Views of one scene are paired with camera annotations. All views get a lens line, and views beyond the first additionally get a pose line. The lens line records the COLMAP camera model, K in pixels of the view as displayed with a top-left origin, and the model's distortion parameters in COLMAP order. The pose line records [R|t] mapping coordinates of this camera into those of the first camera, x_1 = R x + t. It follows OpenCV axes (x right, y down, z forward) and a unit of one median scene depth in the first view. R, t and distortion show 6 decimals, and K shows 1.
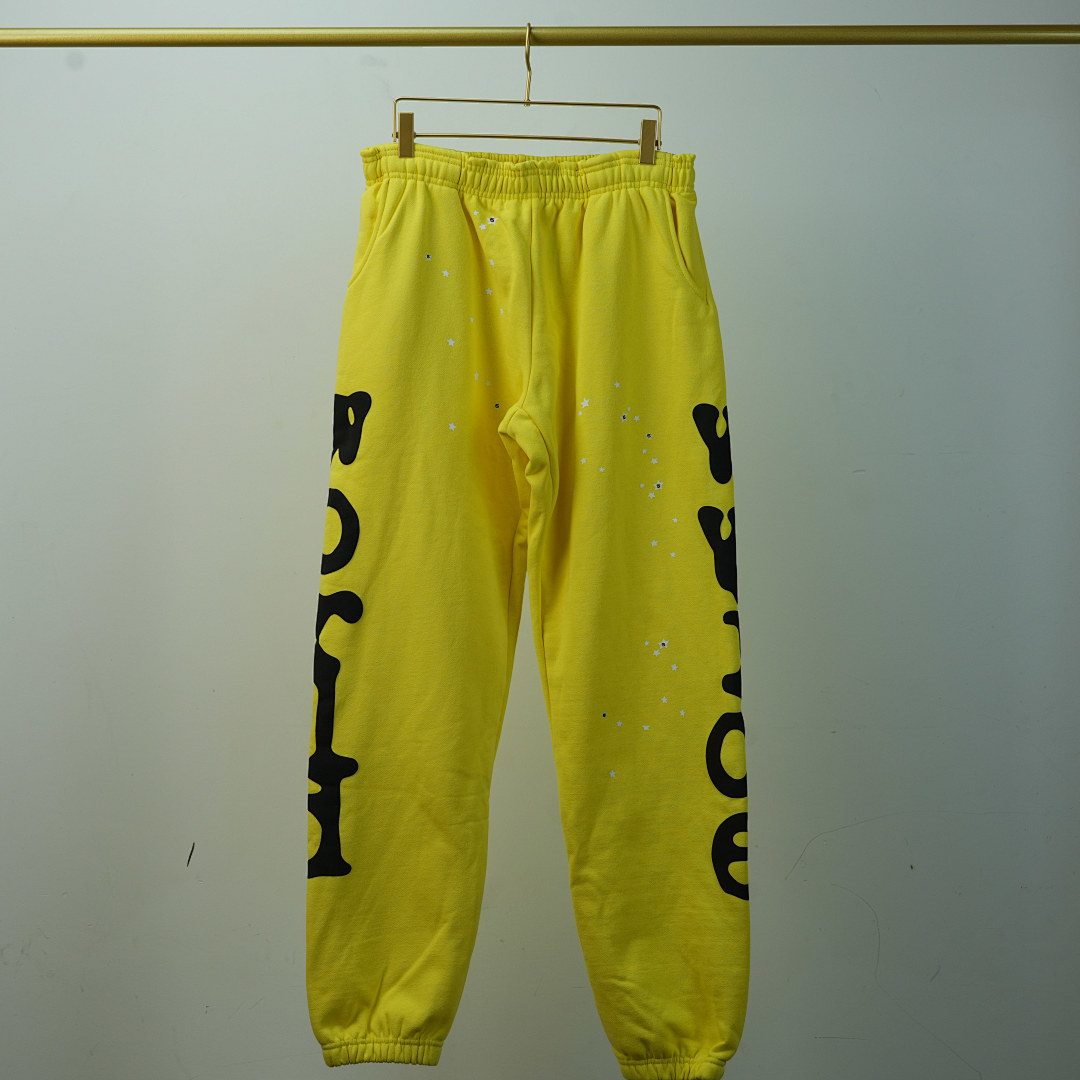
lens RADIAL K [[3426.4, 0, 540.0], [0, 3426.4, 540.0], [0, 0, 1]] dist [0.066683, -0.157552]
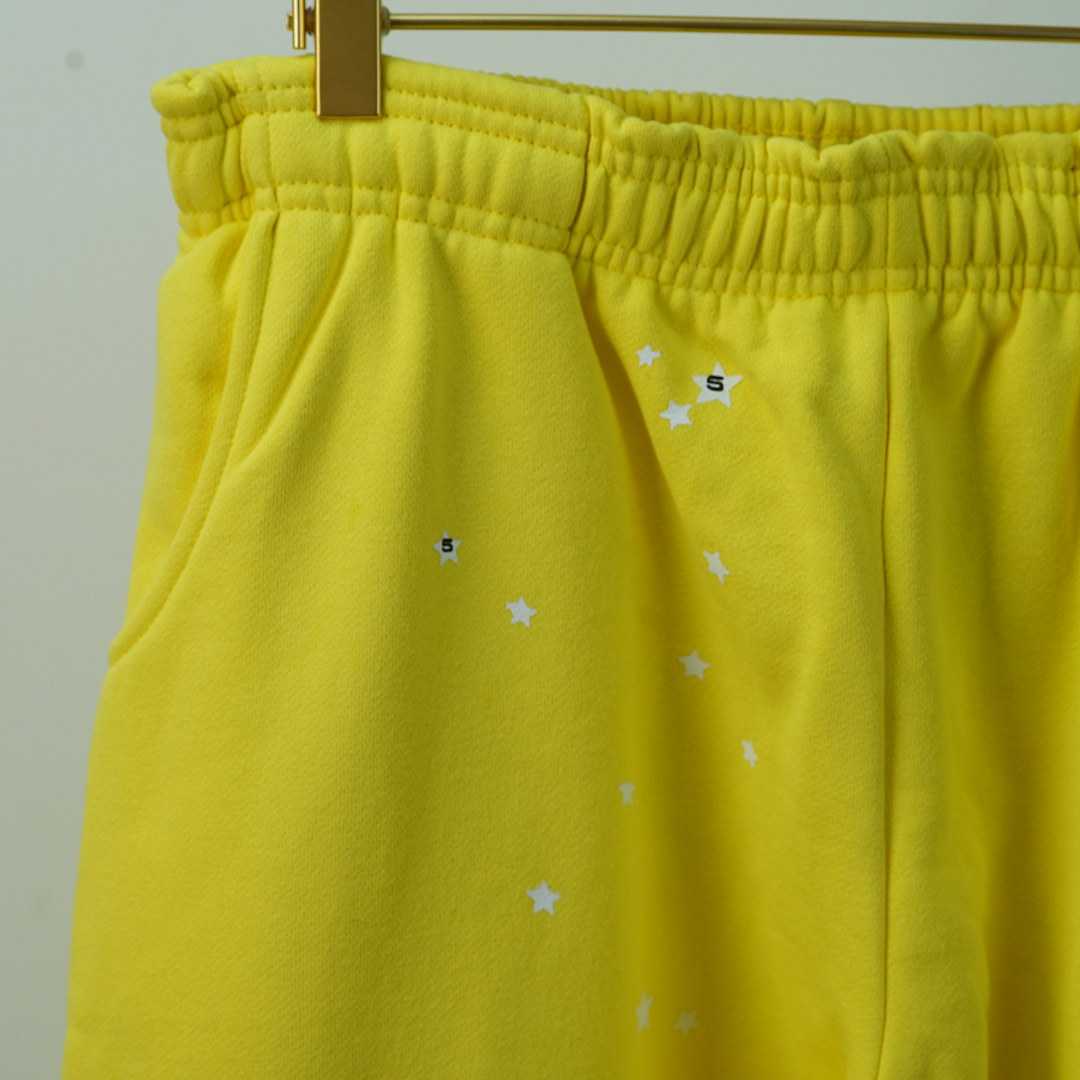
lens RADIAL K [[3426.4, 0, 540.0], [0, 3426.4, 540.0], [0, 0, 1]] dist [0.066683, -0.157552]
pose [[0.999833, -0.004129, 0.017802, -0.030367], [0.002567, 0.996213, 0.086904, -0.103315], [-0.018093, -0.086844, 0.996058, 0.765335]]
